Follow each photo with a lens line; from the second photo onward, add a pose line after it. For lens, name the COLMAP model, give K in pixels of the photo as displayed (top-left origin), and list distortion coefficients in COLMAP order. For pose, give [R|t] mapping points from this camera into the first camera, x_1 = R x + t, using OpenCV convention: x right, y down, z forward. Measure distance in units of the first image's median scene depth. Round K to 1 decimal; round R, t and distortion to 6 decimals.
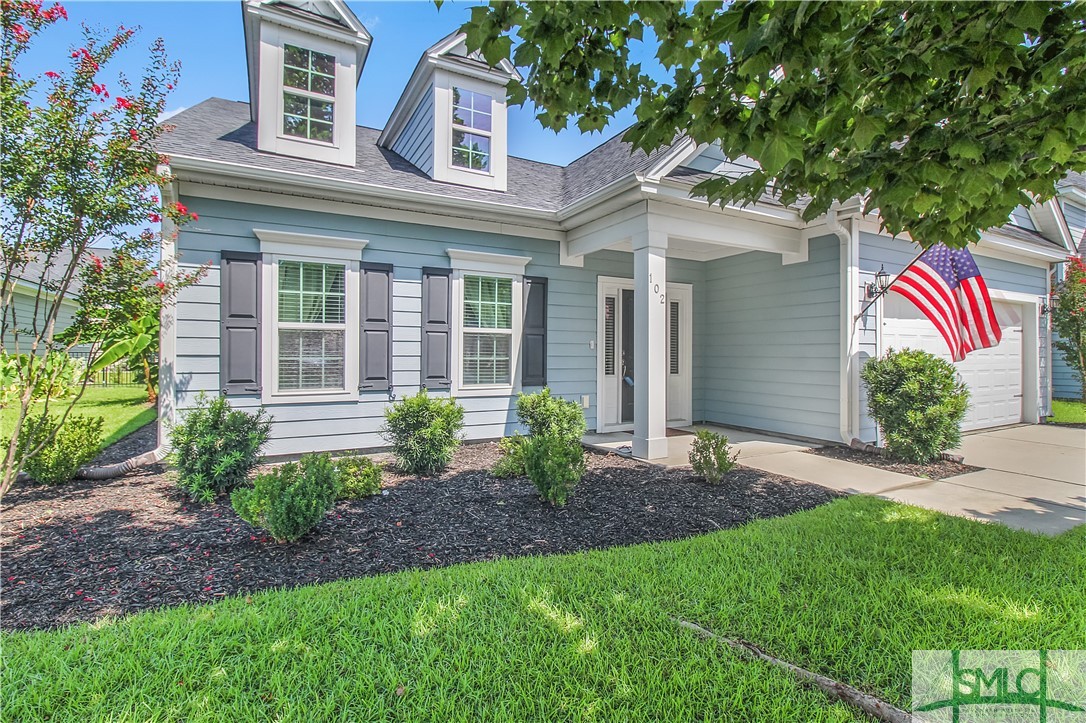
lens RADIAL K [[509.1, 0, 556.5], [0, 509.1, 344.1], [0, 0, 1]] dist [-0.000761, -0.000072]
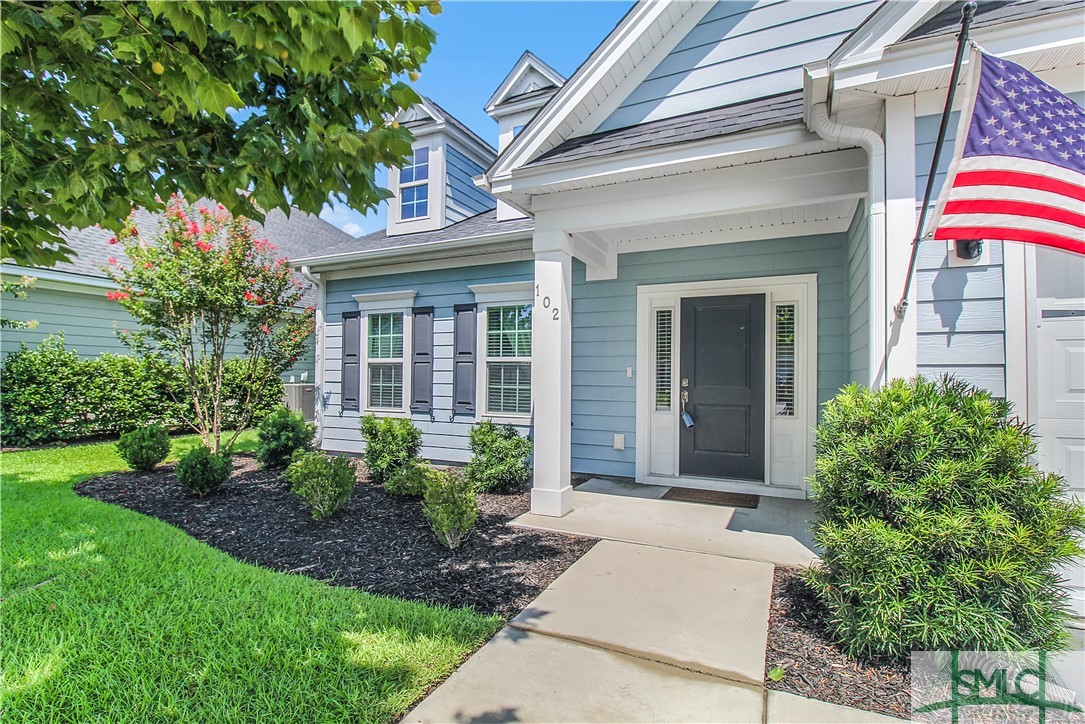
lens RADIAL K [[545.4, 0, 540.2], [0, 545.4, 368.0], [0, 0, 1]] dist [-0.005248, -0.001427]
pose [[0.575459, -0.018002, -0.817633, 0.874402], [0.004591, 0.999813, -0.018782, 0.012777], [0.817818, 0.007054, 0.575434, 0.478106]]
